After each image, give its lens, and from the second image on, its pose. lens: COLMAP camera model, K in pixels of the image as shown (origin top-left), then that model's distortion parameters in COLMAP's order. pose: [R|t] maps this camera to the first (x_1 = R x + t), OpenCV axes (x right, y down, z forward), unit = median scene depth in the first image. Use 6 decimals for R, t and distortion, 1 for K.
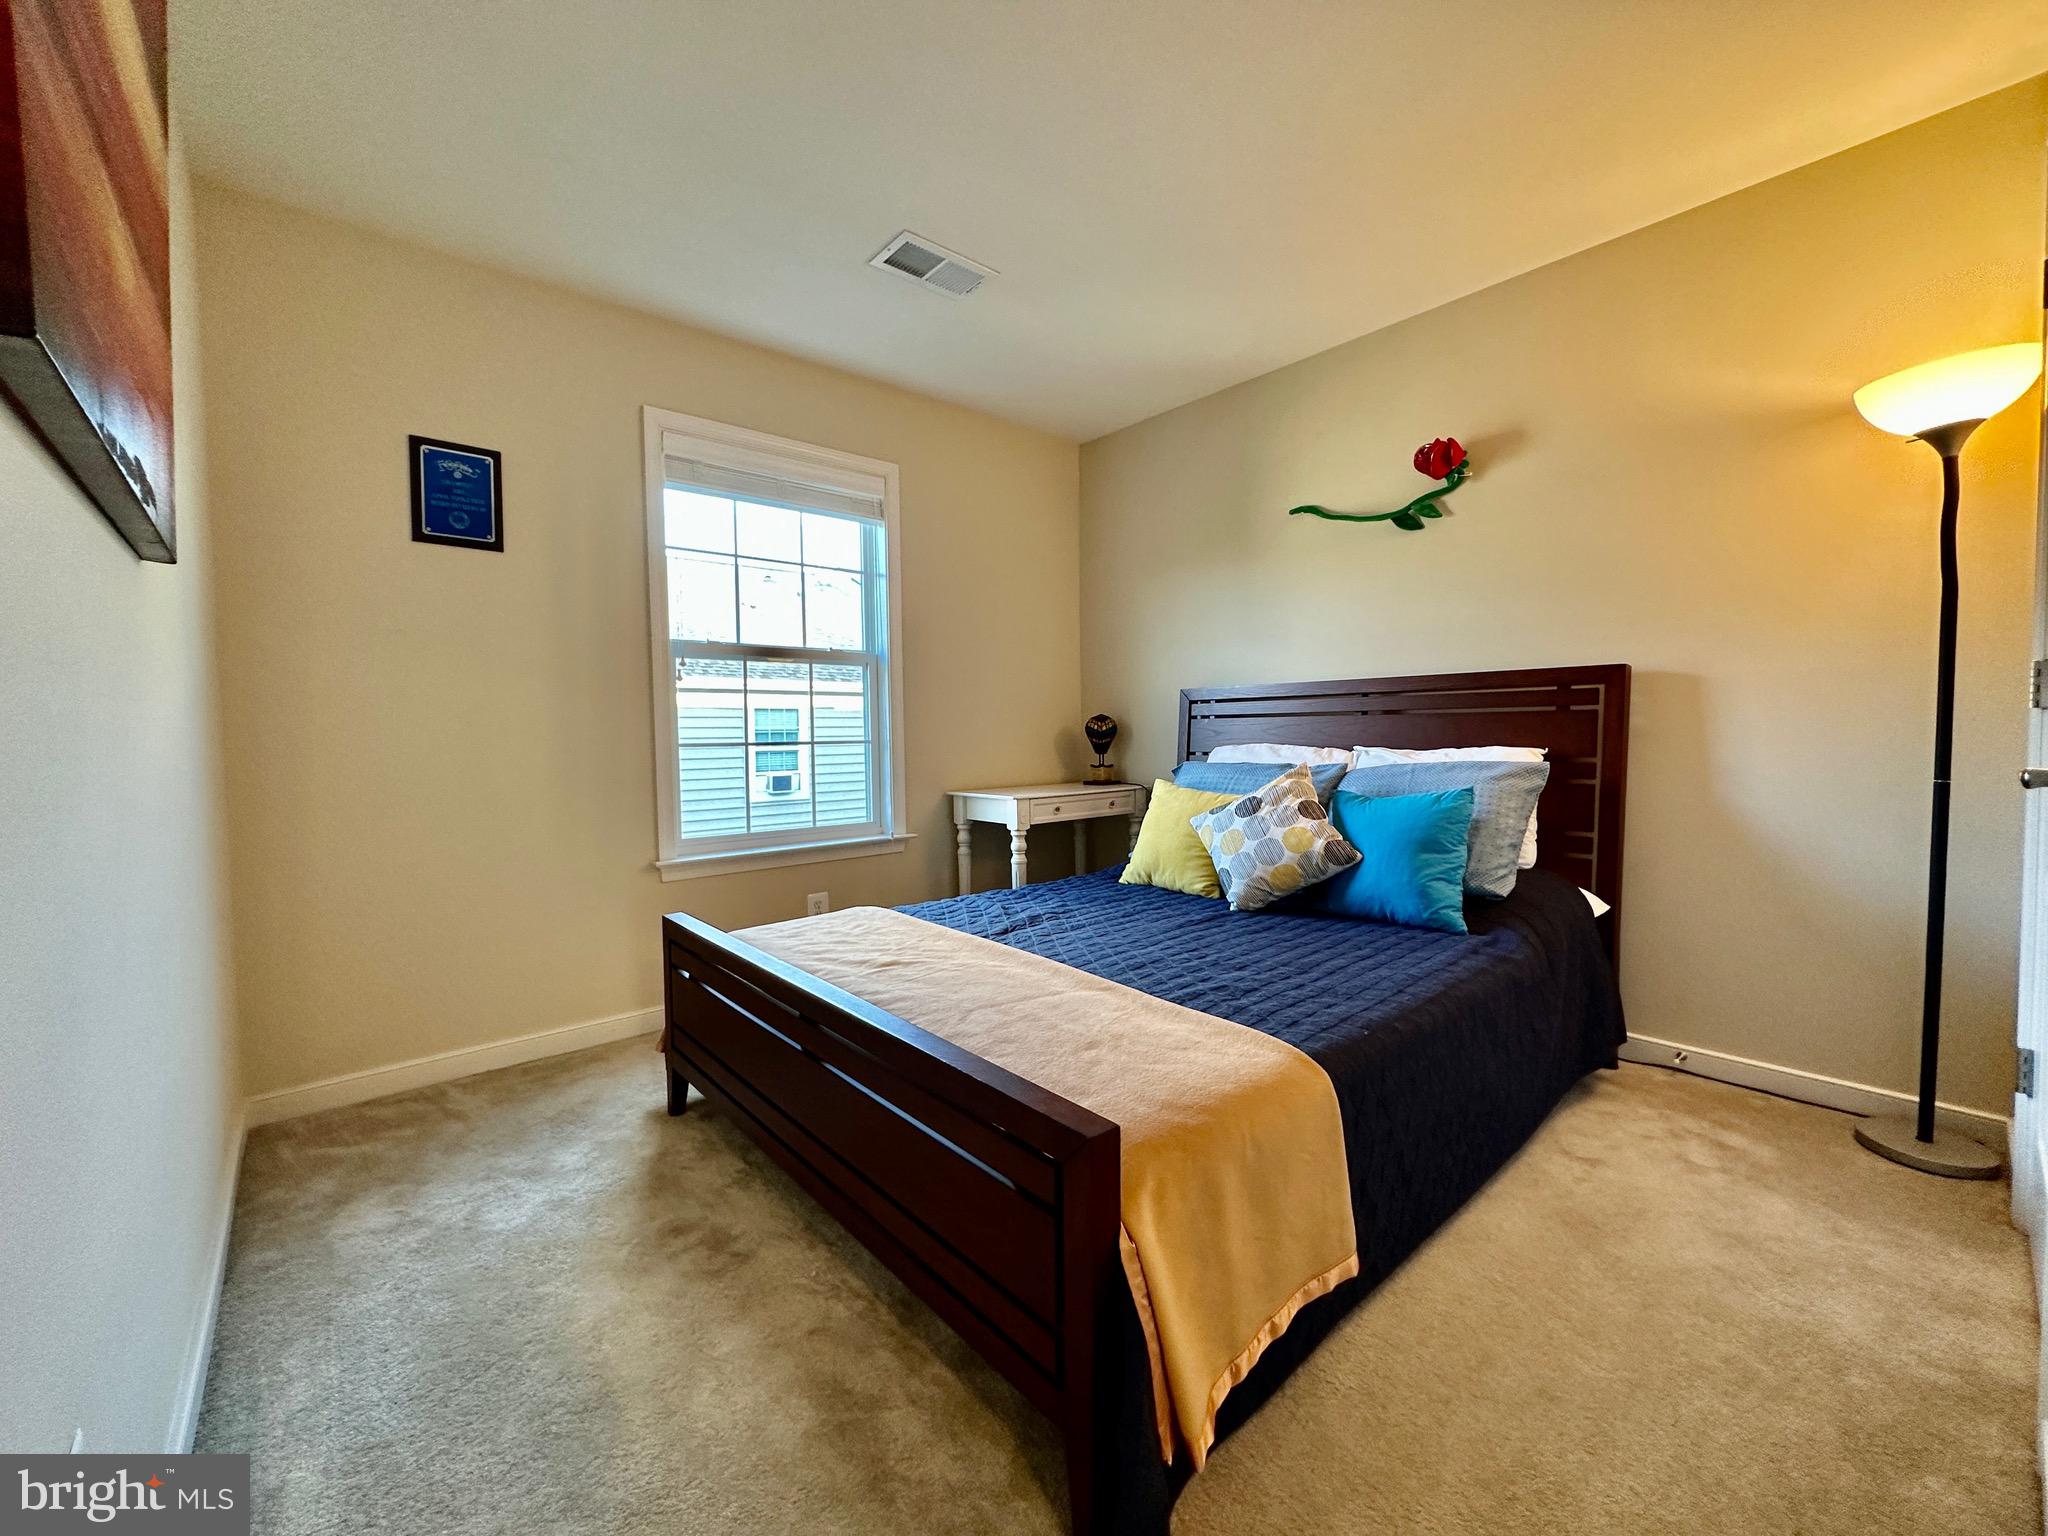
lens RADIAL K [[814.5, 0, 1022.3], [0, 814.5, 755.7], [0, 0, 1]] dist [-0.003571, 0.000391]
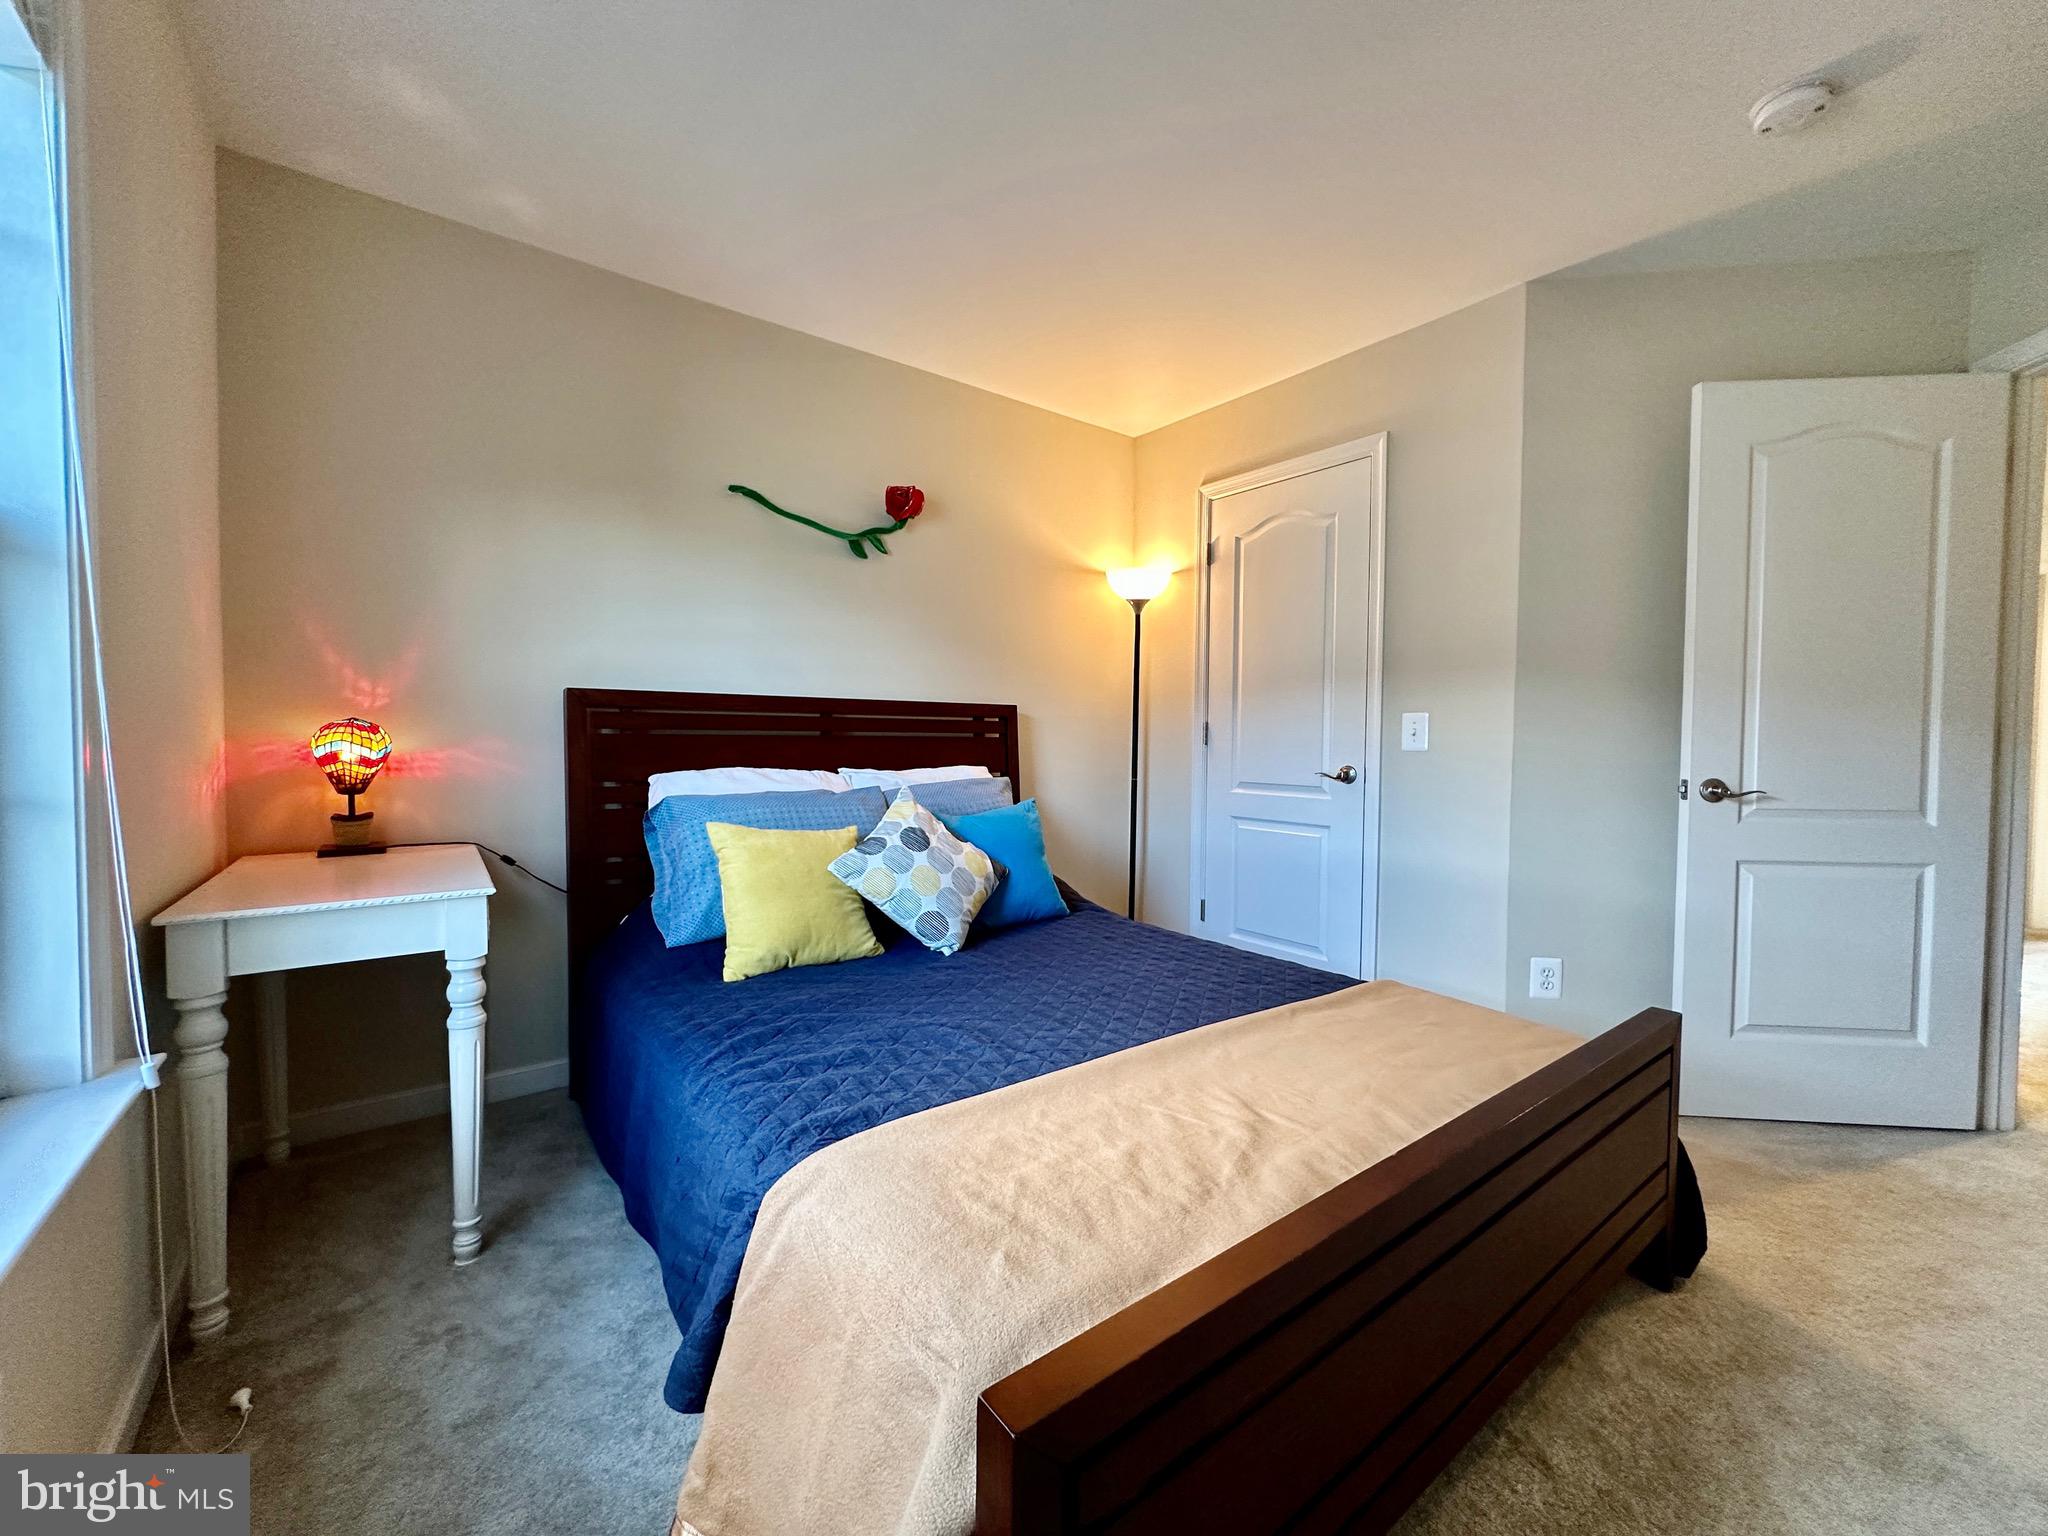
lens RADIAL K [[814.5, 0, 1023.4], [0, 814.5, 766.7], [0, 0, 1]] dist [-0.003571, 0.000391]
pose [[0.047716, -0.014767, 0.998752, -0.415753], [0.023850, 0.999622, 0.013640, -0.016702], [-0.998576, 0.023170, 0.048050, 0.582569]]
